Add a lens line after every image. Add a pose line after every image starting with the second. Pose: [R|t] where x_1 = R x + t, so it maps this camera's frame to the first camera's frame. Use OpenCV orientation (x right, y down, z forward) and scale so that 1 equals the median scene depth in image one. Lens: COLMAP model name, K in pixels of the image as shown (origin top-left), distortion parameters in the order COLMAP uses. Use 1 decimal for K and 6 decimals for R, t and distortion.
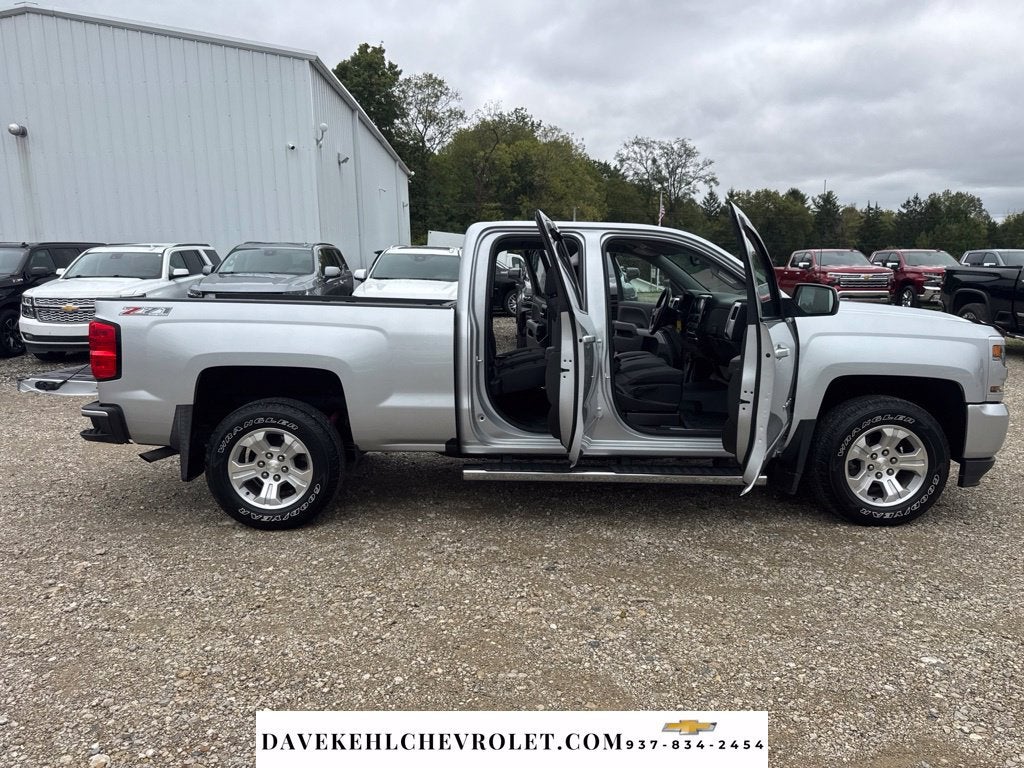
lens RADIAL K [[727.9, 0, 507.3], [0, 727.9, 379.6], [0, 0, 1]] dist [-0.003603, -0.005342]
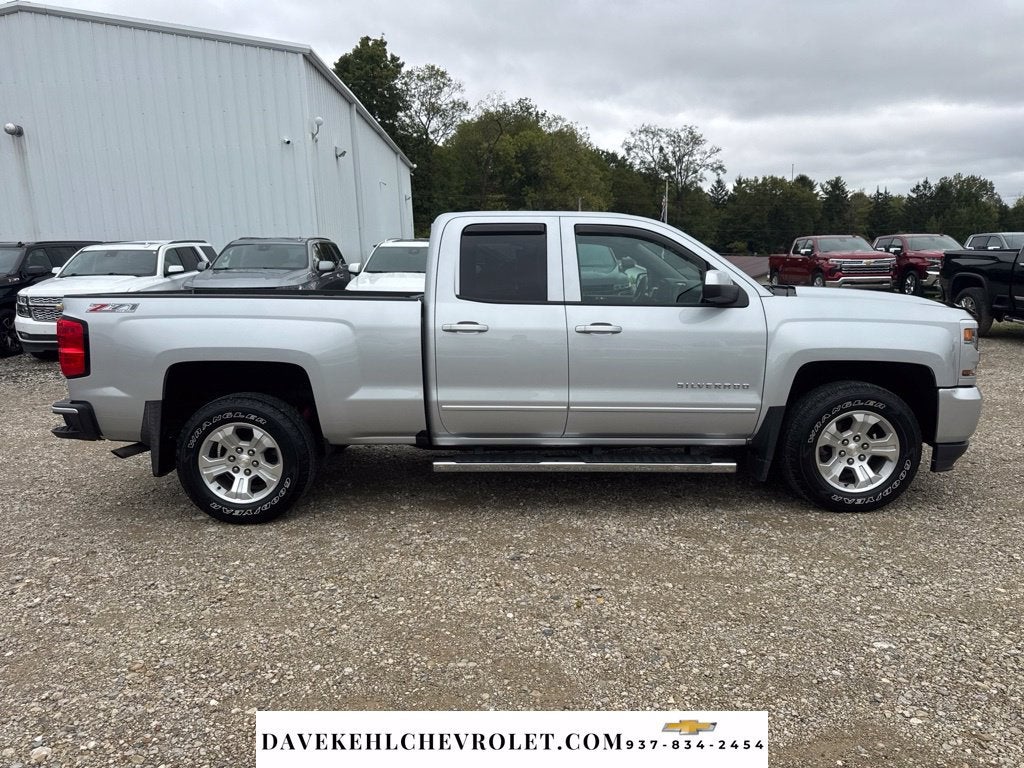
lens RADIAL K [[726.4, 0, 512.0], [0, 726.4, 384.0], [0, 0, 1]] dist [-0.002048, -0.006865]
pose [[0.999852, -0.014899, -0.008659, 0.058687], [0.015045, 0.999740, 0.017118, 0.001835], [0.008402, -0.017245, 0.999816, 0.002972]]
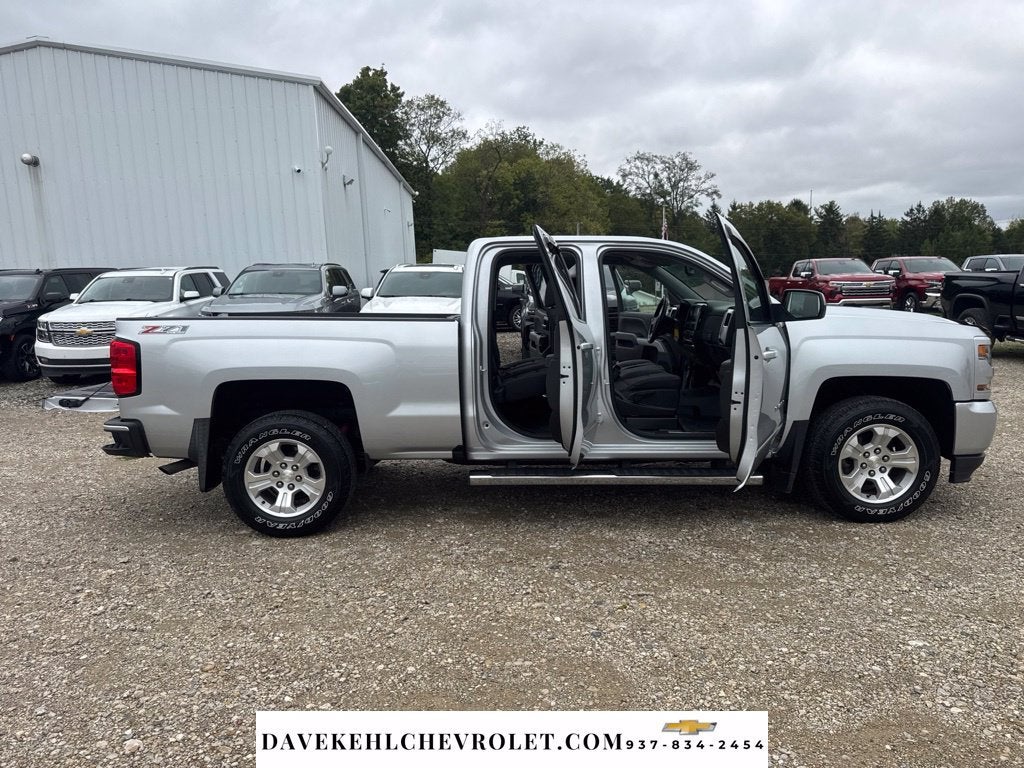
lens RADIAL K [[727.1, 0, 508.9], [0, 727.1, 381.0], [0, 0, 1]] dist [0.003092, -0.012271]
pose [[0.999747, -0.020974, -0.008067, 0.006594], [0.020801, 0.999564, -0.020940, 0.011891], [0.008503, 0.020767, 0.999748, -0.041616]]
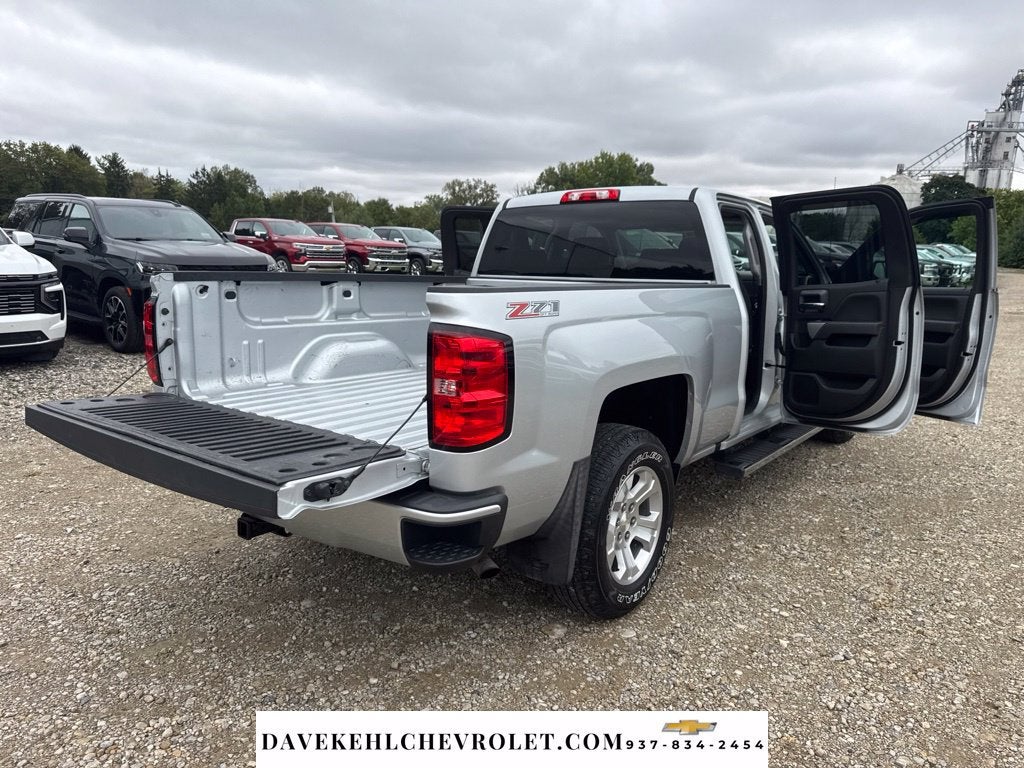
lens RADIAL K [[727.1, 0, 508.9], [0, 727.1, 381.0], [0, 0, 1]] dist [0.003092, -0.012271]
pose [[0.604381, -0.124951, 0.786836, -0.930033], [0.089464, 0.992022, 0.088817, -0.088480], [-0.791656, 0.016714, 0.610738, 0.659234]]
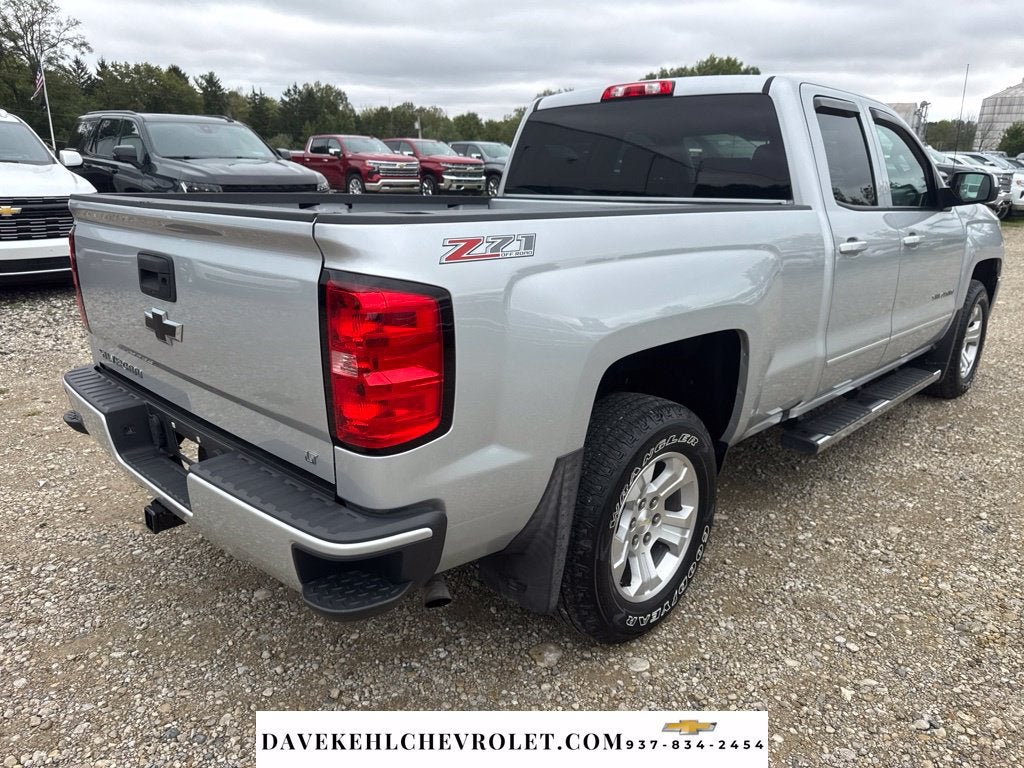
lens RADIAL K [[727.1, 0, 508.9], [0, 727.1, 381.0], [0, 0, 1]] dist [0.003092, -0.012271]
pose [[0.697628, -0.192484, 0.690119, -0.751231], [0.087204, 0.978886, 0.184872, -0.092942], [-0.711133, -0.068791, 0.699684, 0.700603]]
